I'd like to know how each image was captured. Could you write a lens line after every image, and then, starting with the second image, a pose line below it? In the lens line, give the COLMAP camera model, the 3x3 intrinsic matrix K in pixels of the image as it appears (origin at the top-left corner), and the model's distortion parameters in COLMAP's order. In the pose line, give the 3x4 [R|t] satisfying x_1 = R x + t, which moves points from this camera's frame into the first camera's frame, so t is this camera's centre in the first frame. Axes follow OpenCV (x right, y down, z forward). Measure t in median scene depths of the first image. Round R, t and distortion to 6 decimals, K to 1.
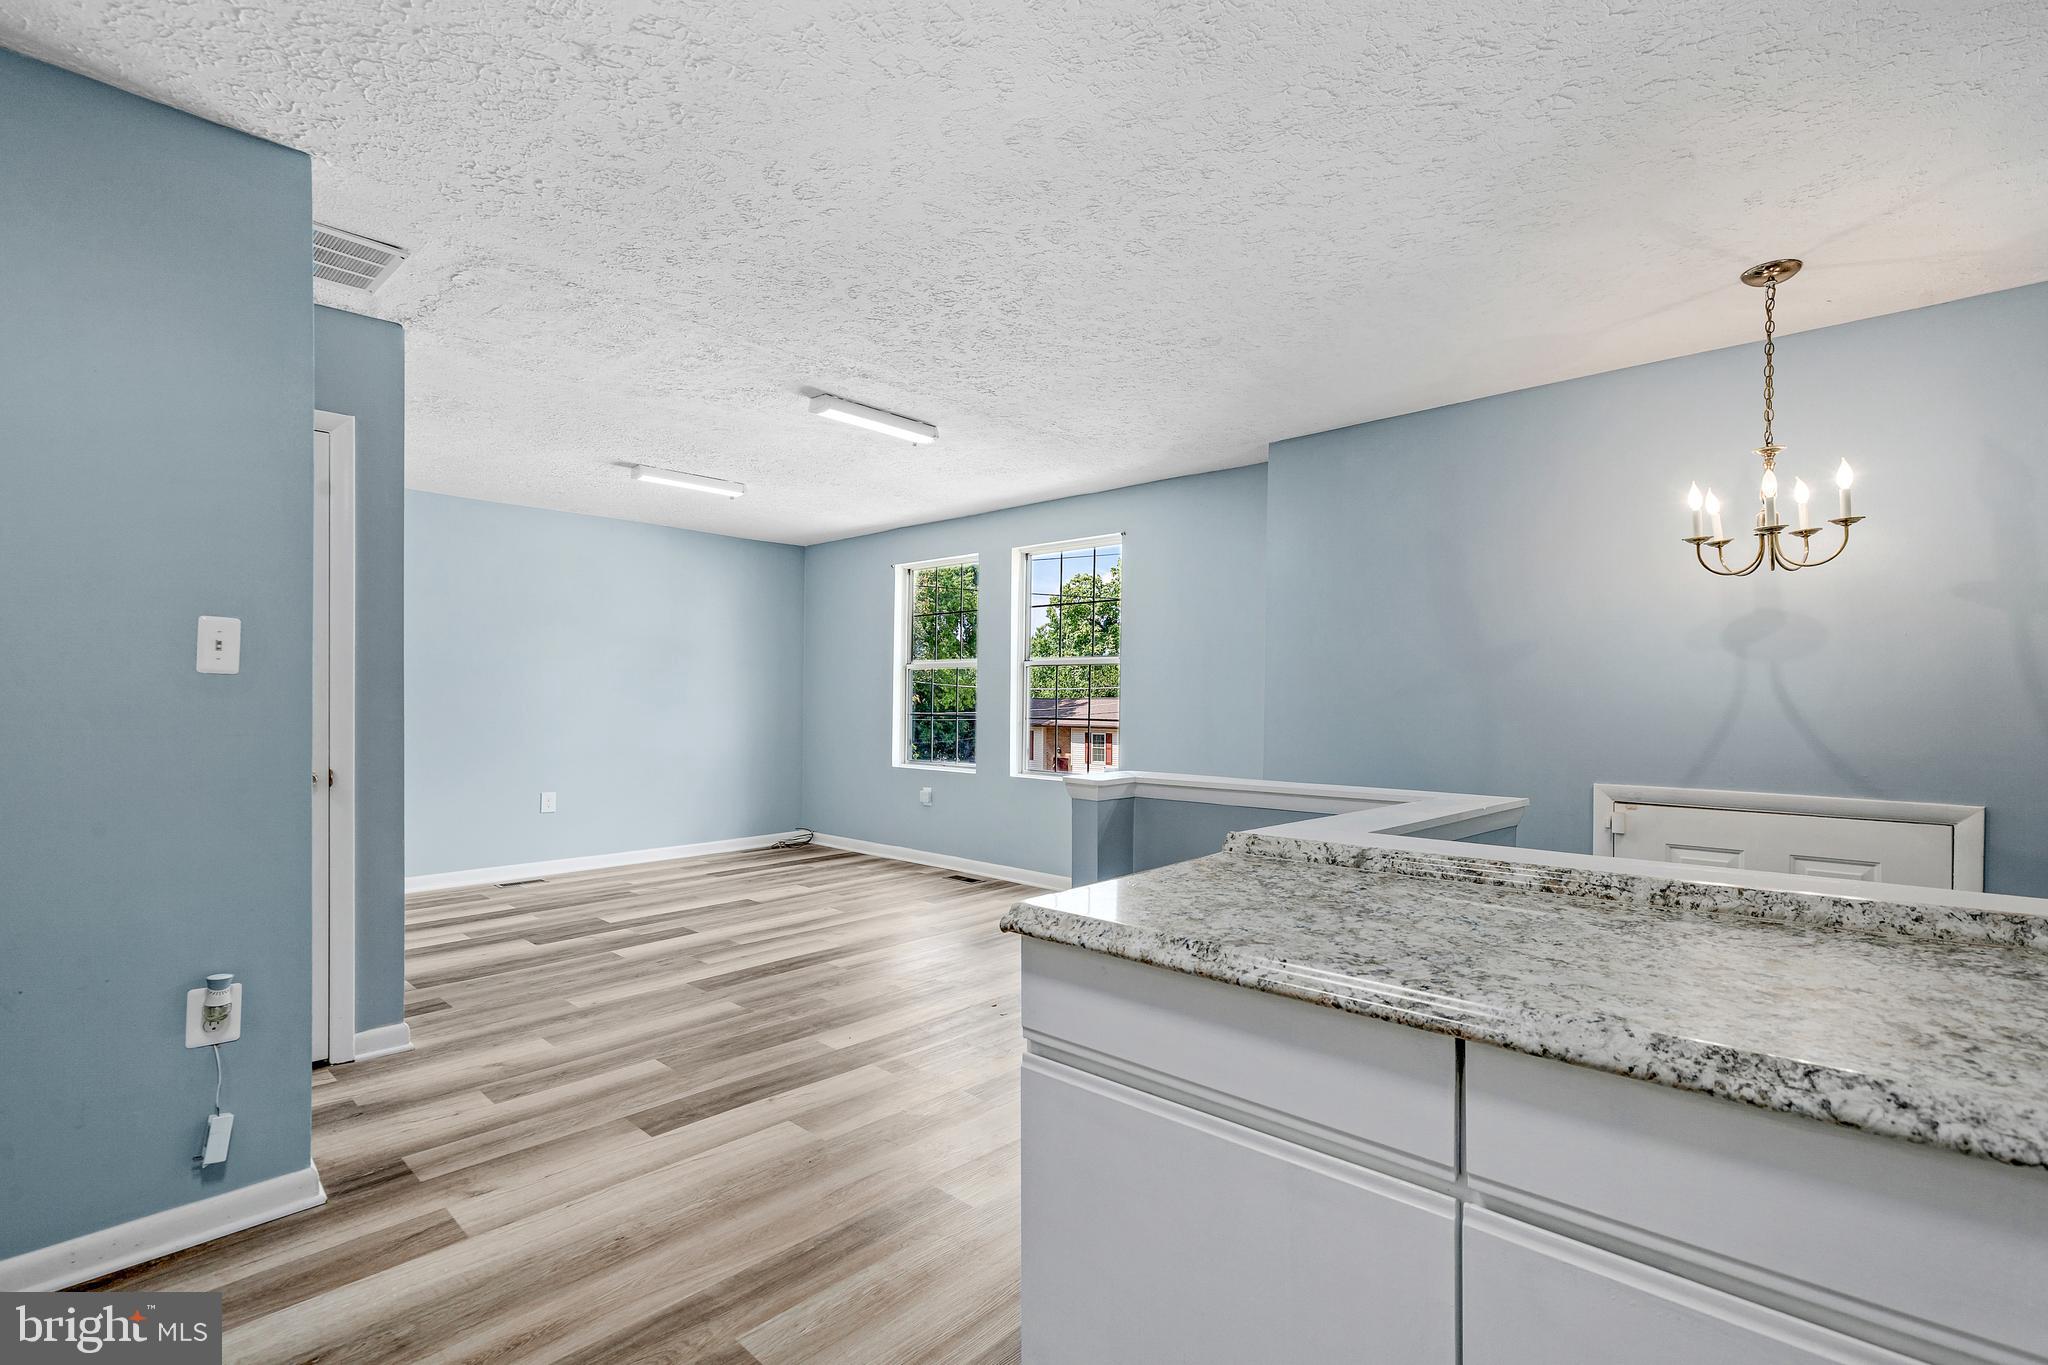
lens RADIAL K [[936.5, 0, 1029.6], [0, 936.5, 686.7], [0, 0, 1]] dist [0.003933, -0.001335]
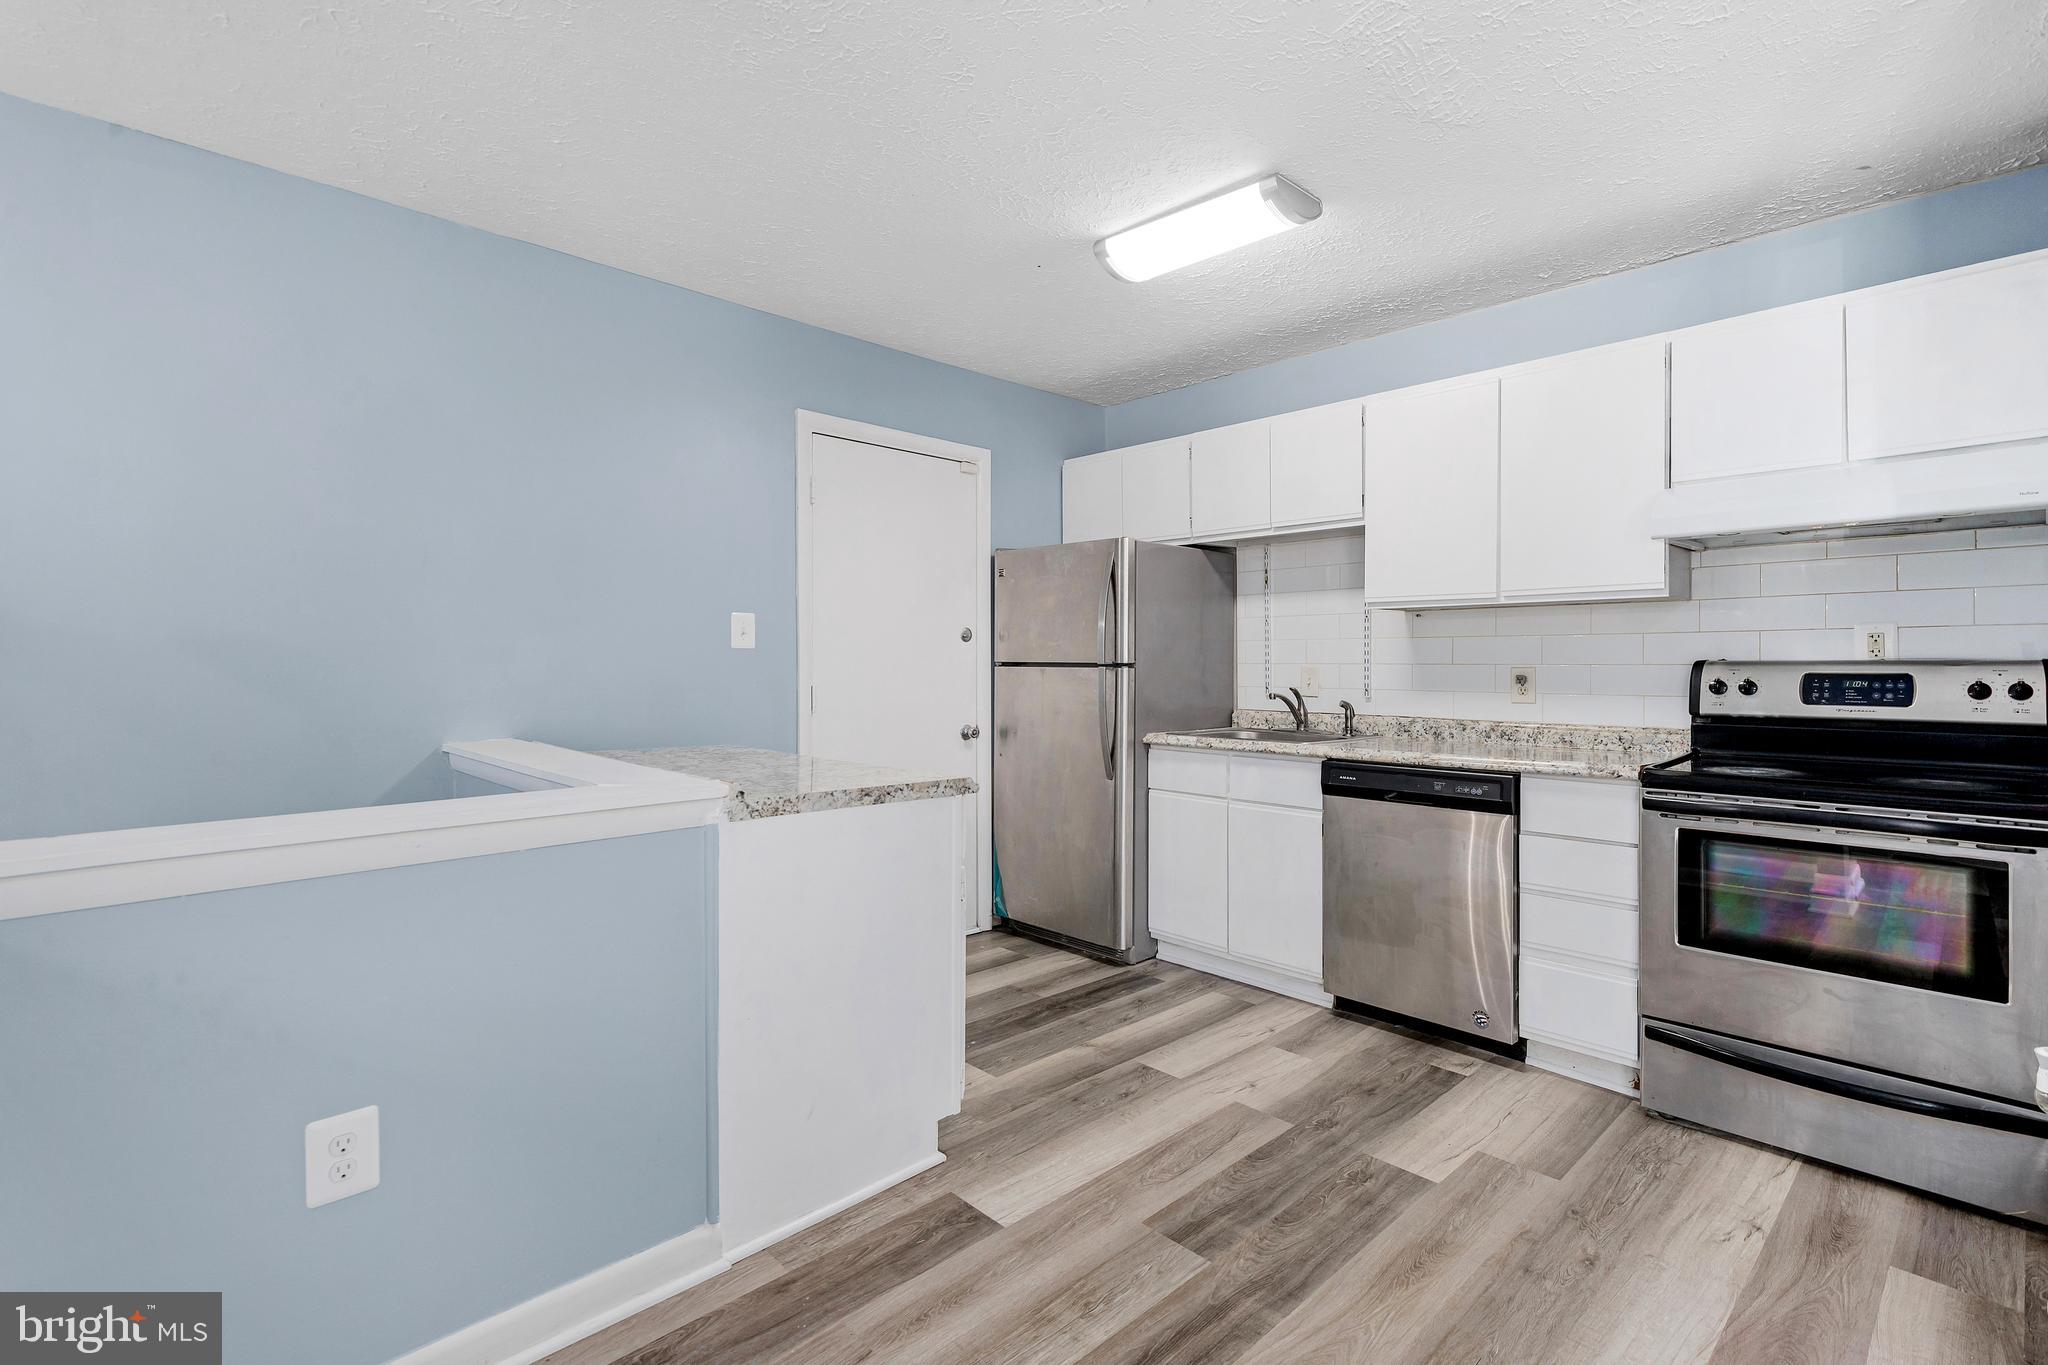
lens RADIAL K [[936.5, 0, 1011.5], [0, 936.5, 669.9], [0, 0, 1]] dist [0.003933, -0.001335]
pose [[-0.997114, -0.008027, 0.075492, -0.078992], [-0.008726, 0.999922, -0.008925, 0.022534], [-0.075415, -0.009558, -0.997106, 0.982642]]
